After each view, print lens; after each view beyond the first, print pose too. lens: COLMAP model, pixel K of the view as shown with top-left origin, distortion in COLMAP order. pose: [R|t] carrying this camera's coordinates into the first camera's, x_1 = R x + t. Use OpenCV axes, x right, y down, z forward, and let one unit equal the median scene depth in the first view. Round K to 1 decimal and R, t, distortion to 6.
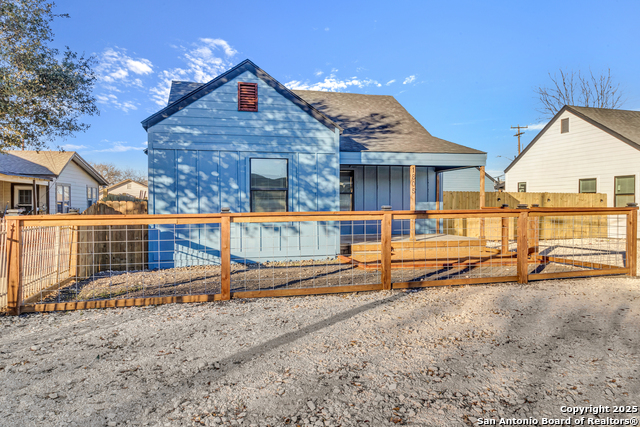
lens RADIAL K [[443.2, 0, 320.4], [0, 443.2, 212.6], [0, 0, 1]] dist [0.060707, 0.001620]
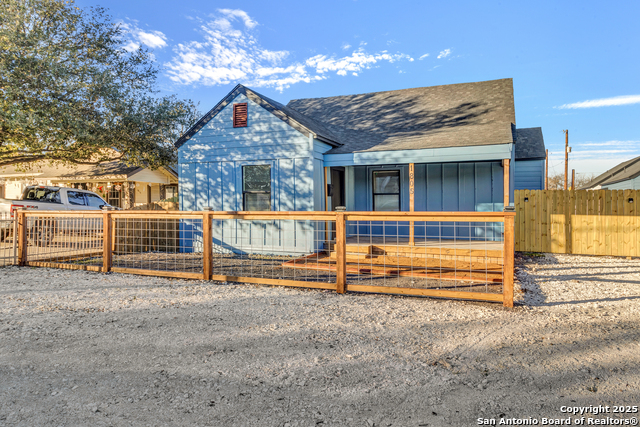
lens RADIAL K [[443.2, 0, 321.3], [0, 443.2, 209.3], [0, 0, 1]] dist [0.060707, 0.001620]
pose [[0.783404, 0.013169, -0.621373, 0.745606], [-0.017613, 0.999844, -0.001016, -0.007170], [0.621263, 0.011740, 0.783514, 0.193771]]
